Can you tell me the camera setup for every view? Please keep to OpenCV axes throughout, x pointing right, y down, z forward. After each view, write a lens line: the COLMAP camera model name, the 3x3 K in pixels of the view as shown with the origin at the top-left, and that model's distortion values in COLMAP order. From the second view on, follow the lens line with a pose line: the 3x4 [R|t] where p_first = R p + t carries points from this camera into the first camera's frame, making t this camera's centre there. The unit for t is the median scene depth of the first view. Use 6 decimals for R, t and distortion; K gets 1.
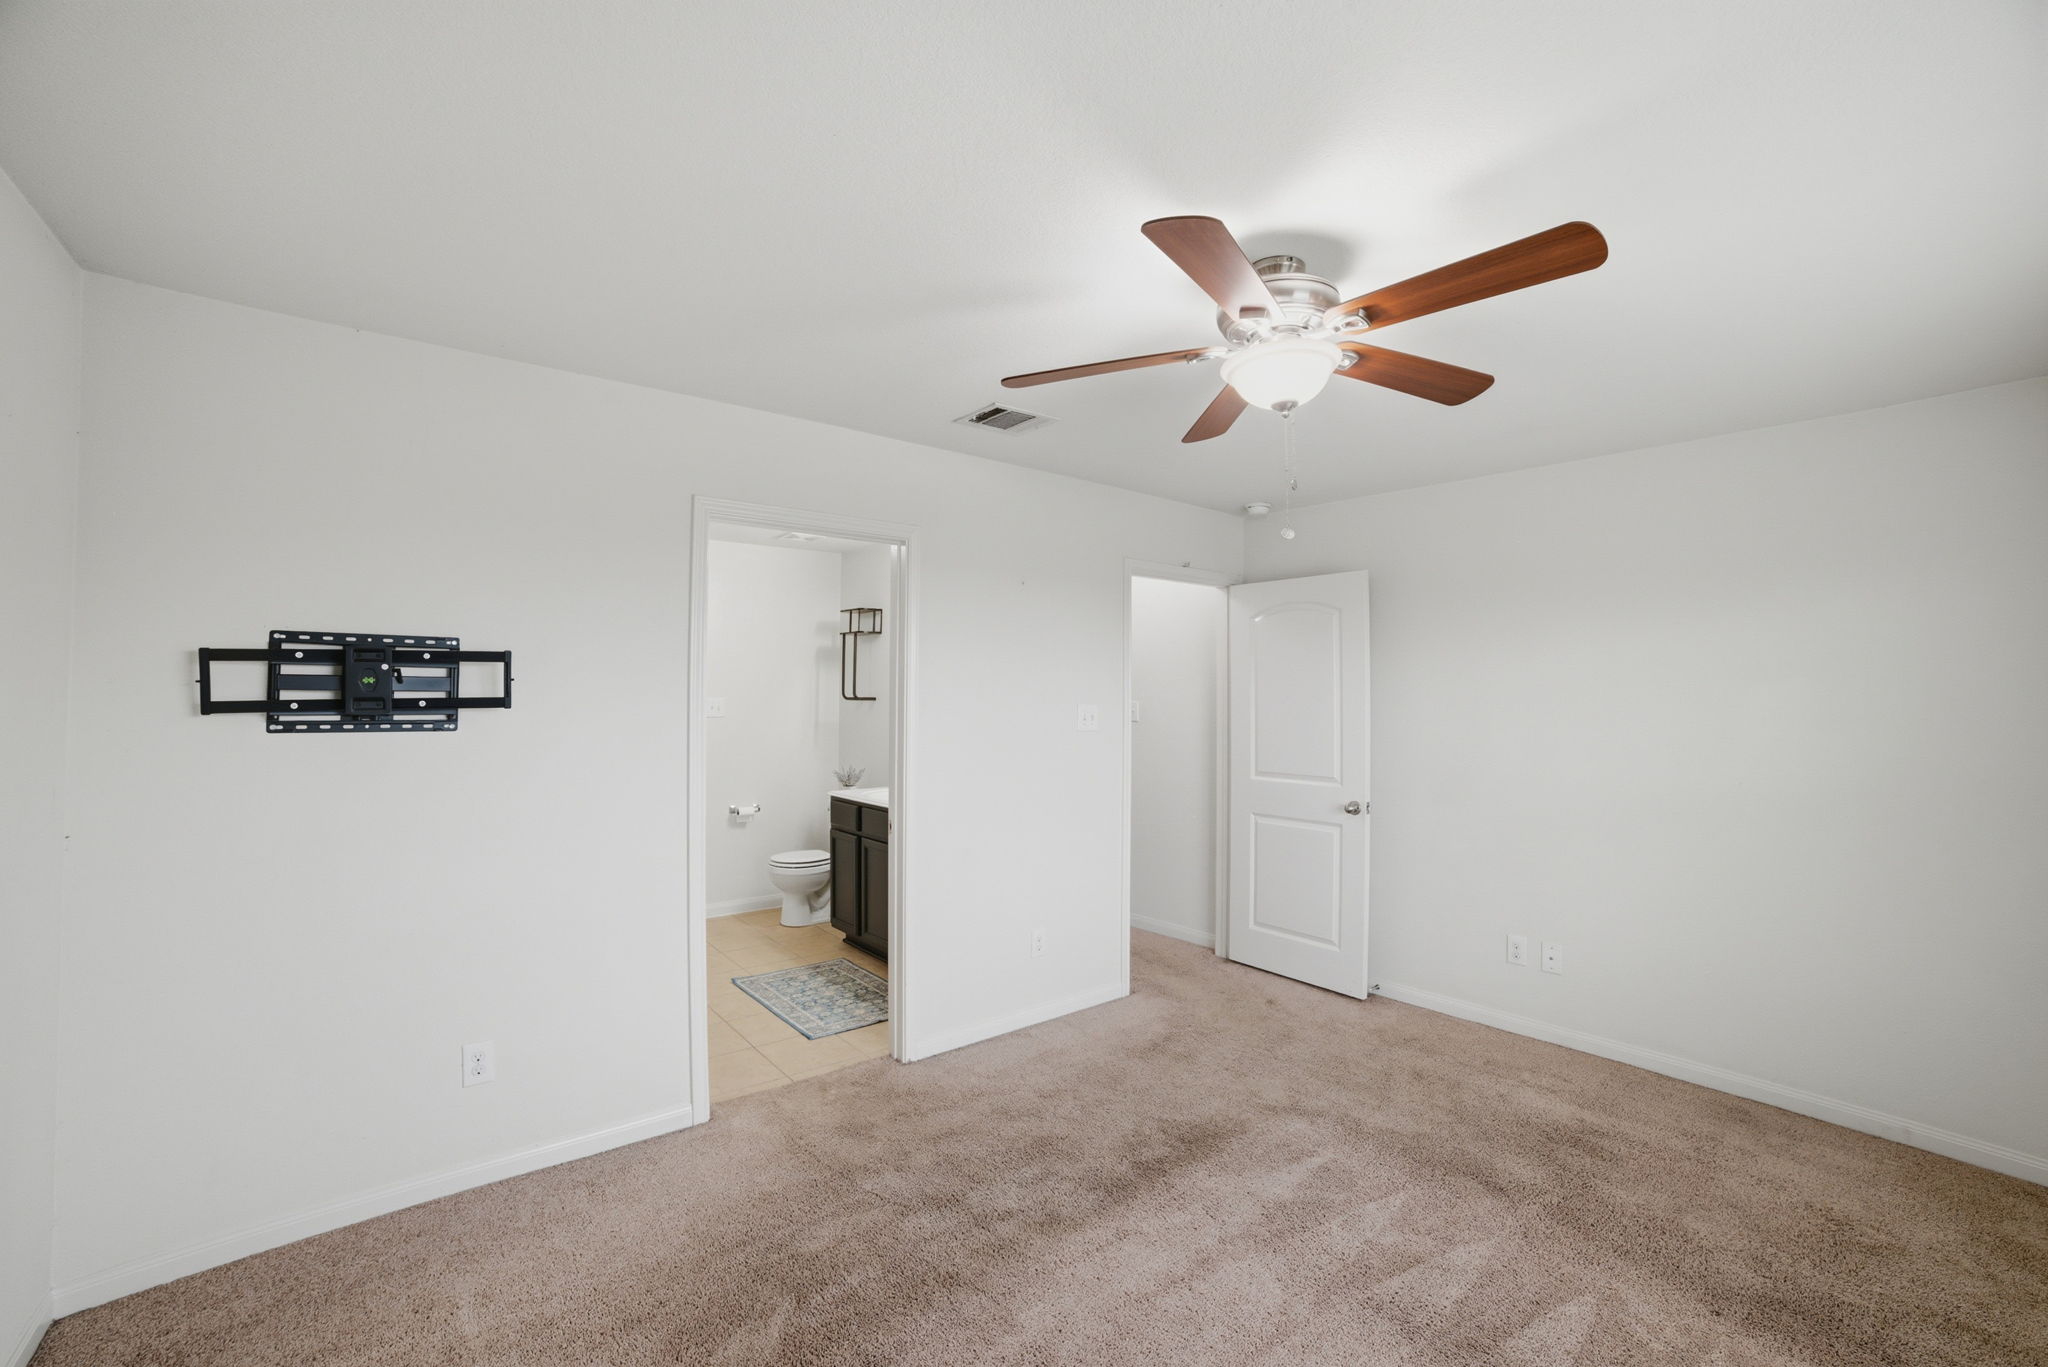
lens RADIAL K [[835.7, 0, 1024.3], [0, 835.7, 689.7], [0, 0, 1]] dist [-0.104366, 0.035478]
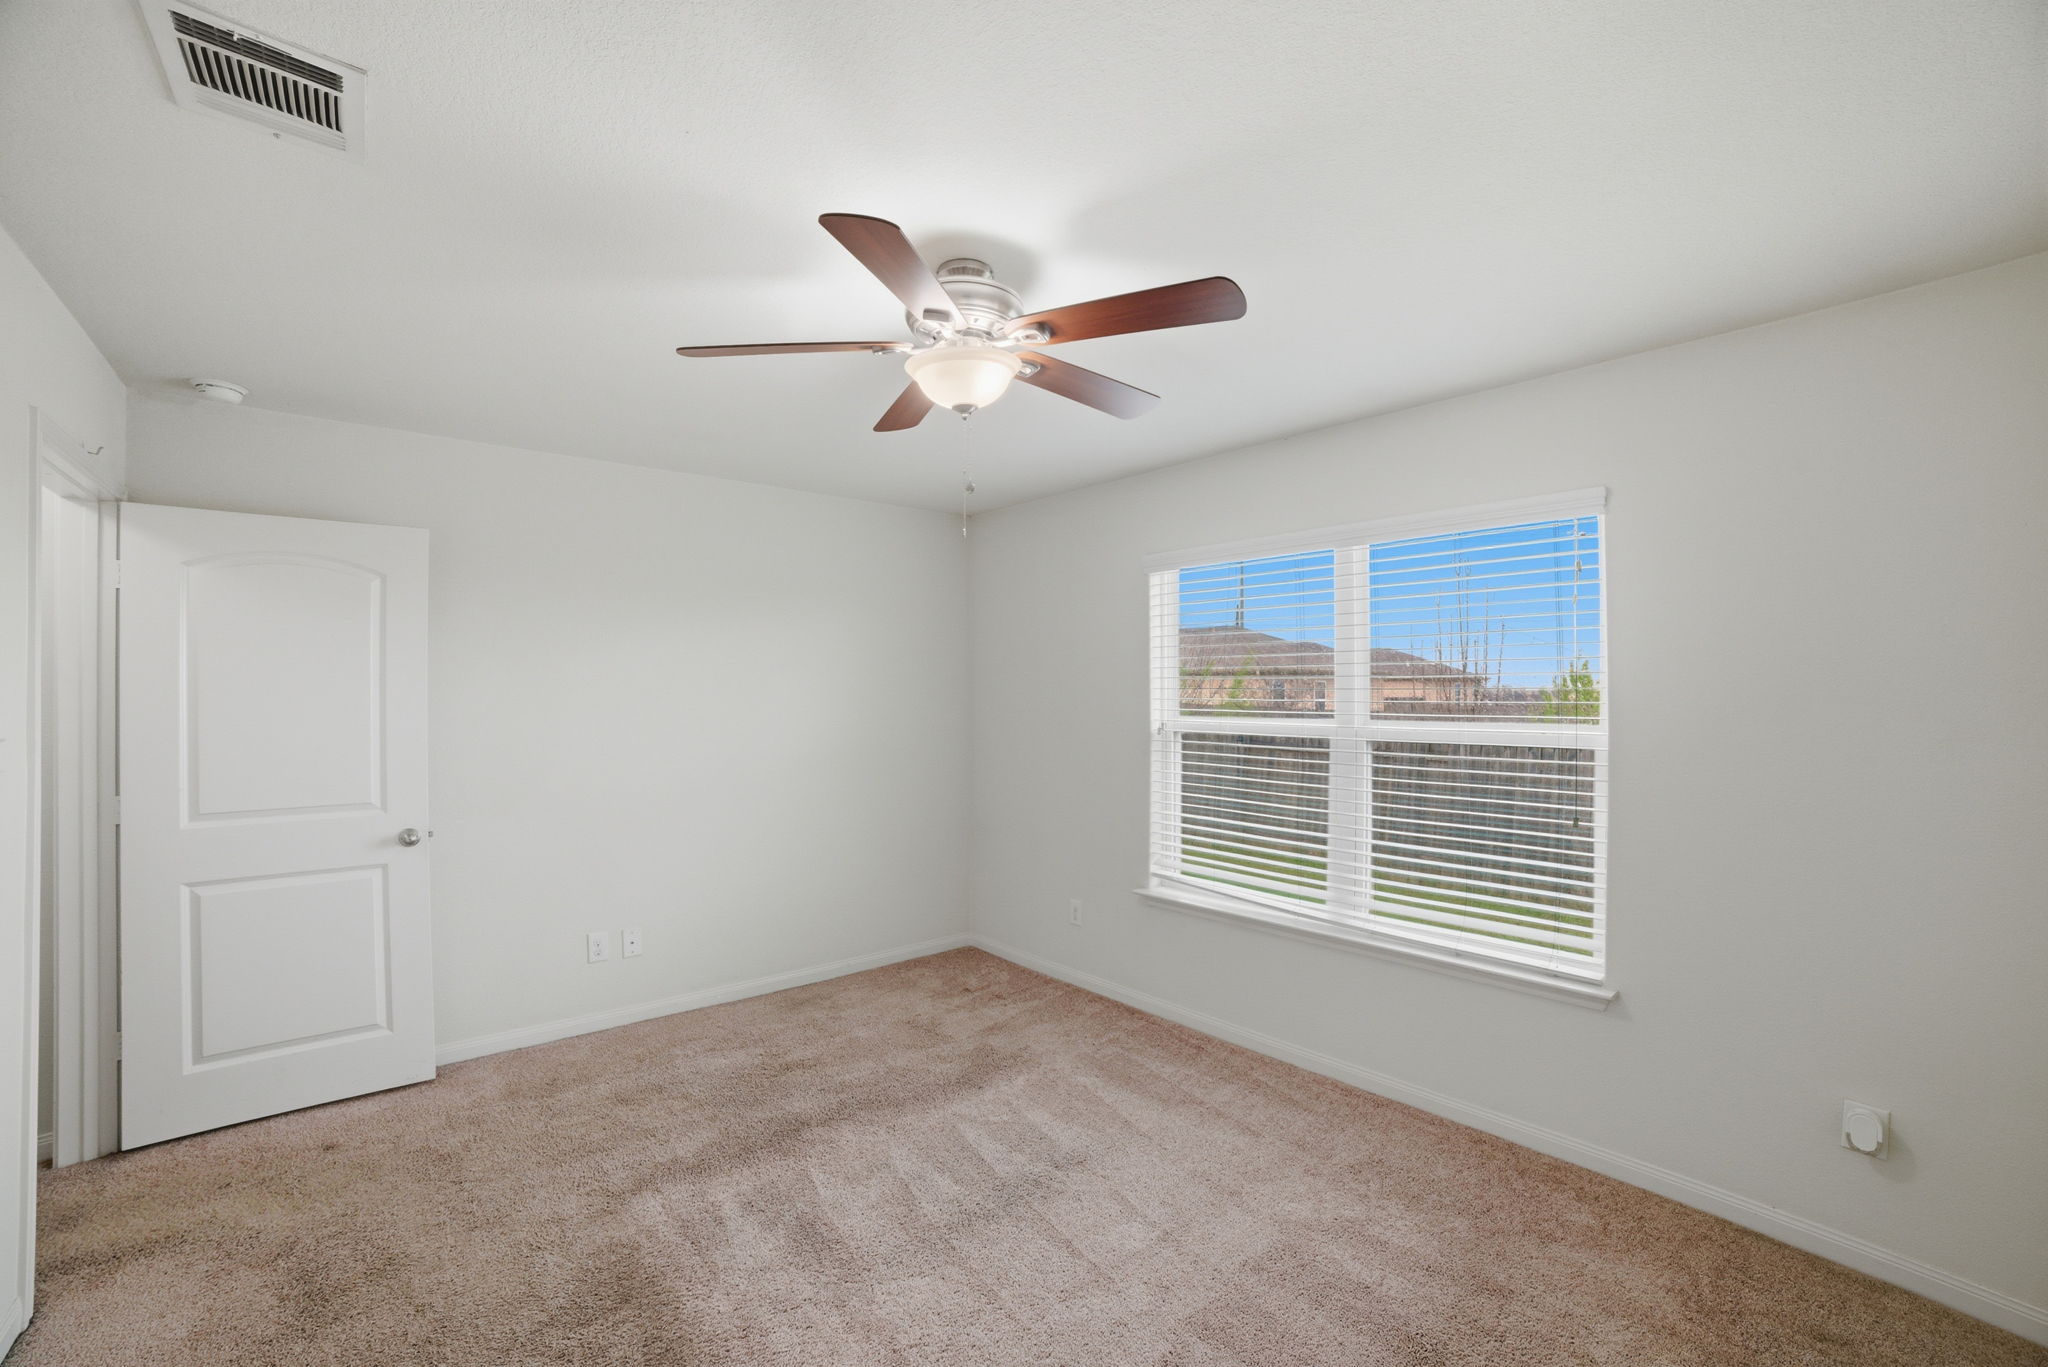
lens RADIAL K [[835.7, 0, 1024.3], [0, 835.7, 689.7], [0, 0, 1]] dist [-0.104366, 0.035478]
pose [[-0.025232, -0.007917, 0.999650, -0.398749], [-0.006937, 0.999946, 0.007744, -0.003495], [-0.999658, -0.006739, -0.025285, 0.513777]]
